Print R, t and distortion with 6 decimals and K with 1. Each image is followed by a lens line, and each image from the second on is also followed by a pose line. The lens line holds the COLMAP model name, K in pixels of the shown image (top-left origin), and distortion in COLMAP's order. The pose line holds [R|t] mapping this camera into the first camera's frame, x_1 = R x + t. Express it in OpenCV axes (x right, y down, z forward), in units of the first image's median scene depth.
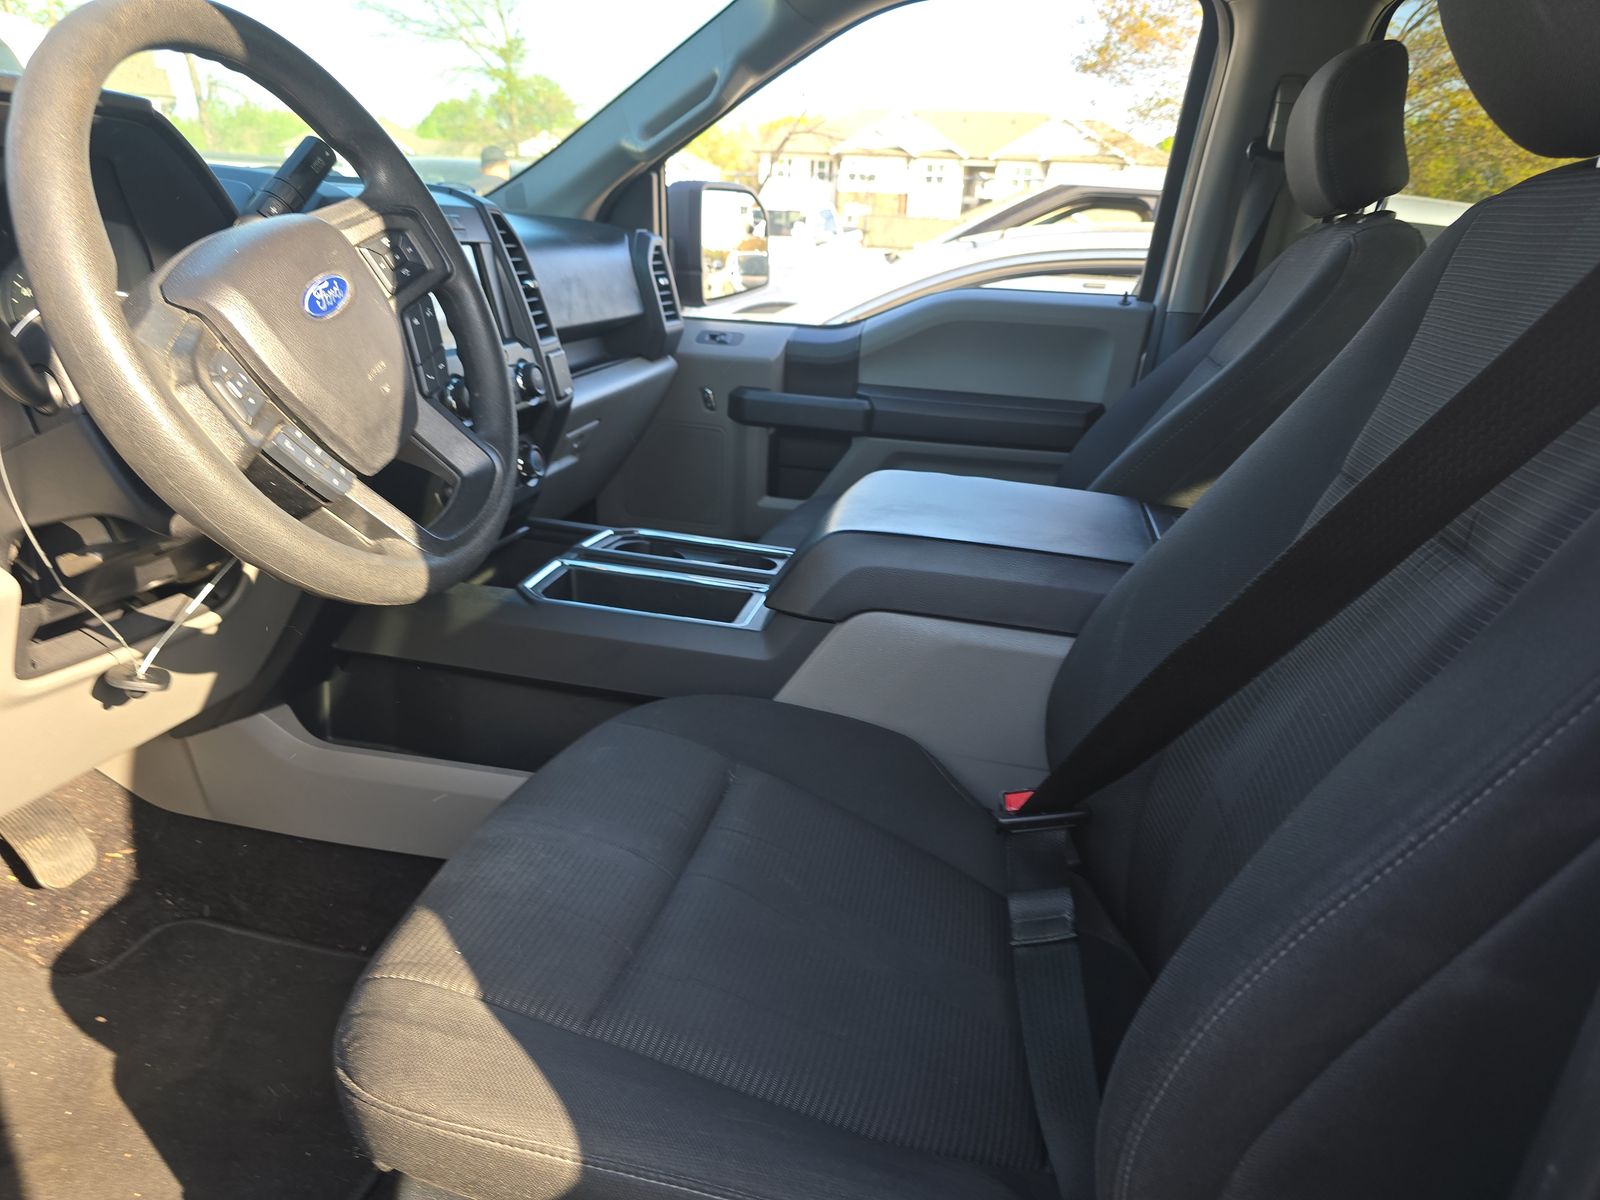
lens RADIAL K [[1071.1, 0, 801.9], [0, 1071.1, 603.4], [0, 0, 1]] dist [0.044128, -0.042824]
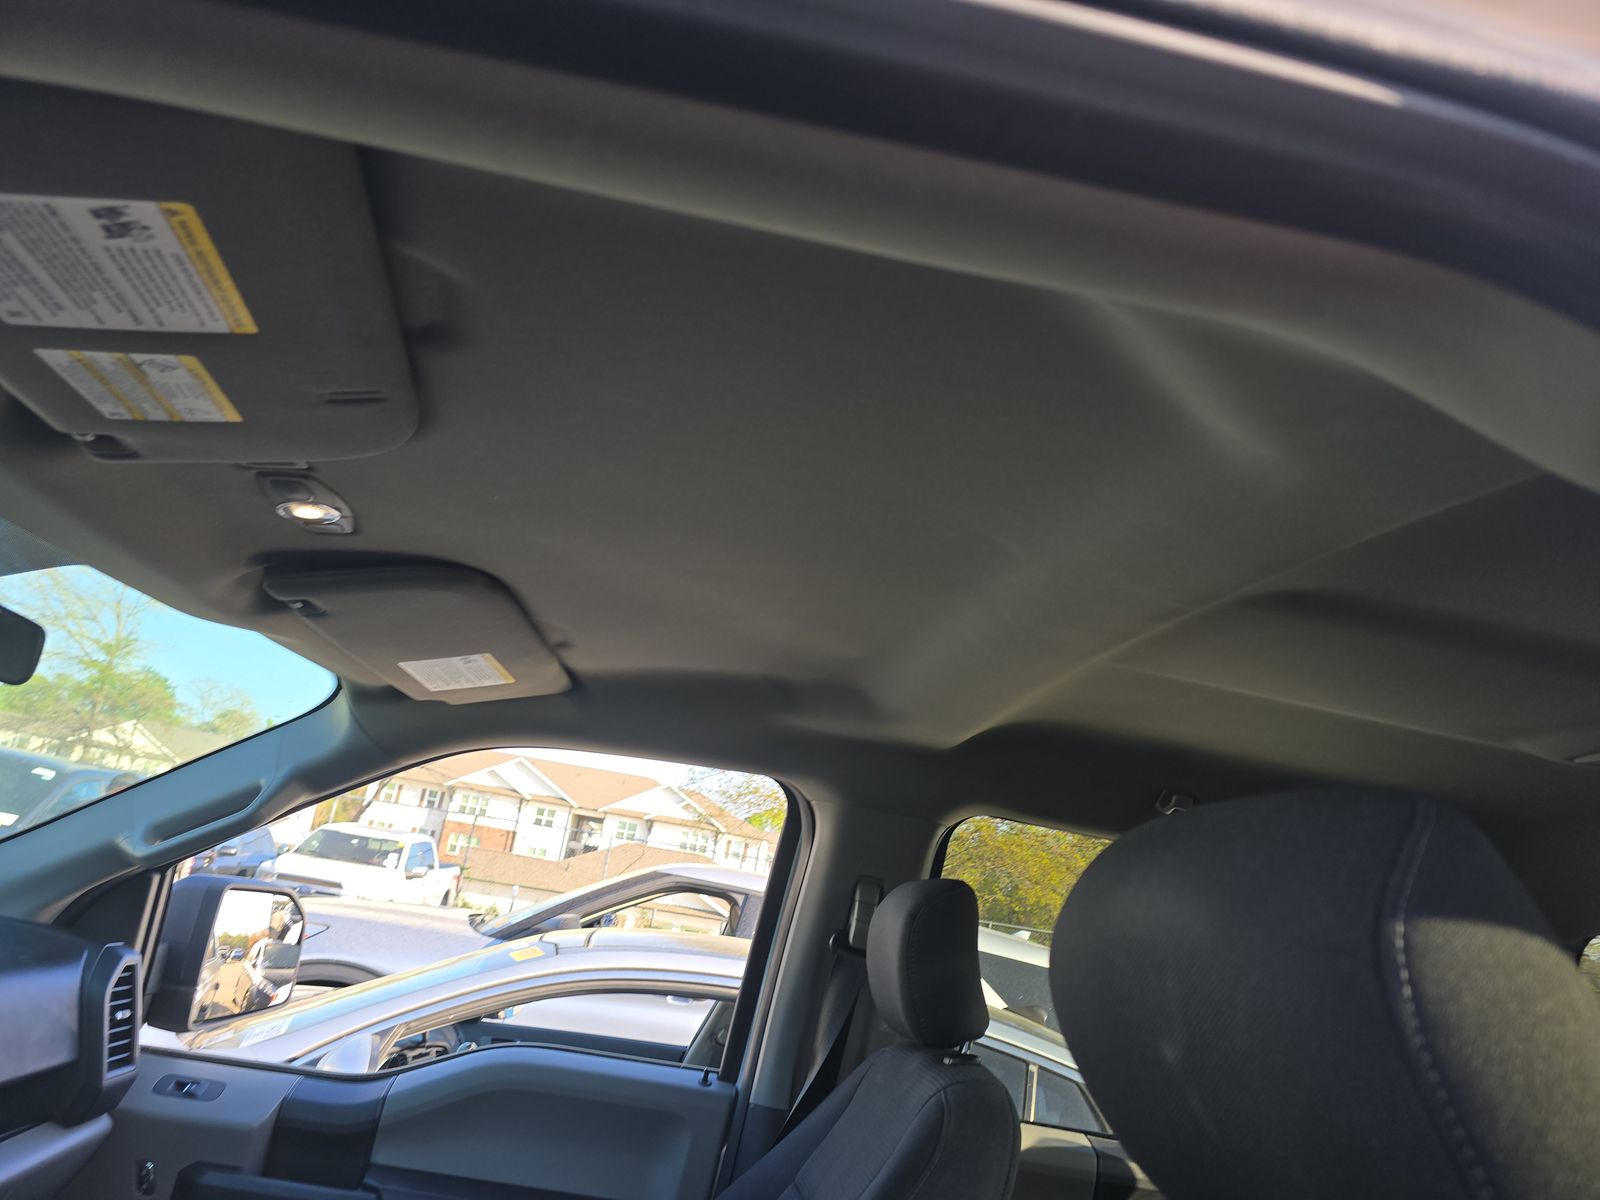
lens RADIAL K [[1071.1, 0, 801.9], [0, 1071.1, 603.4], [0, 0, 1]] dist [0.044128, -0.042824]
pose [[0.932879, 0.193878, 0.303558, 0.029295], [0.005936, 0.834385, -0.551150, -0.114848], [-0.360140, 0.515959, 0.777230, 0.082990]]
